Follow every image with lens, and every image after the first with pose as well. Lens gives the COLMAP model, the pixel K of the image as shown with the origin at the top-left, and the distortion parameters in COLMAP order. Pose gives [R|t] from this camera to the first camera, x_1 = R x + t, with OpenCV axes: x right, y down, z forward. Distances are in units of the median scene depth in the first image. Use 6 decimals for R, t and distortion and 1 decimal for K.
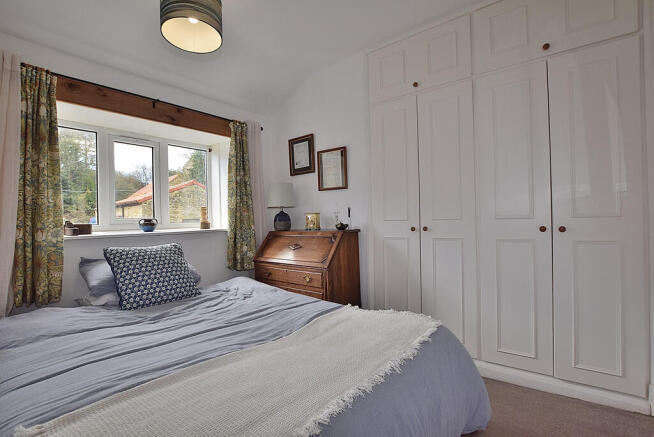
lens RADIAL K [[295.3, 0, 329.7], [0, 295.3, 221.9], [0, 0, 1]] dist [-0.031088, 0.001074]
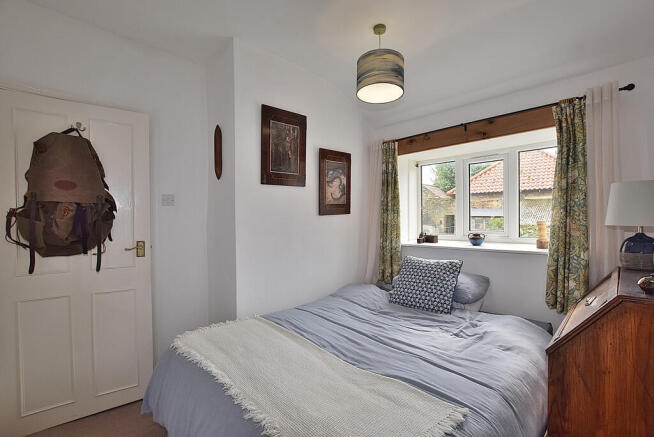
lens RADIAL K [[295.3, 0, 329.7], [0, 295.3, 221.9], [0, 0, 1]] dist [-0.031088, 0.001074]
pose [[-0.129490, 0.036497, -0.990909, 0.780058], [0.004310, 0.999334, 0.036244, -0.143714], [0.991571, 0.000423, -0.129562, 0.931242]]
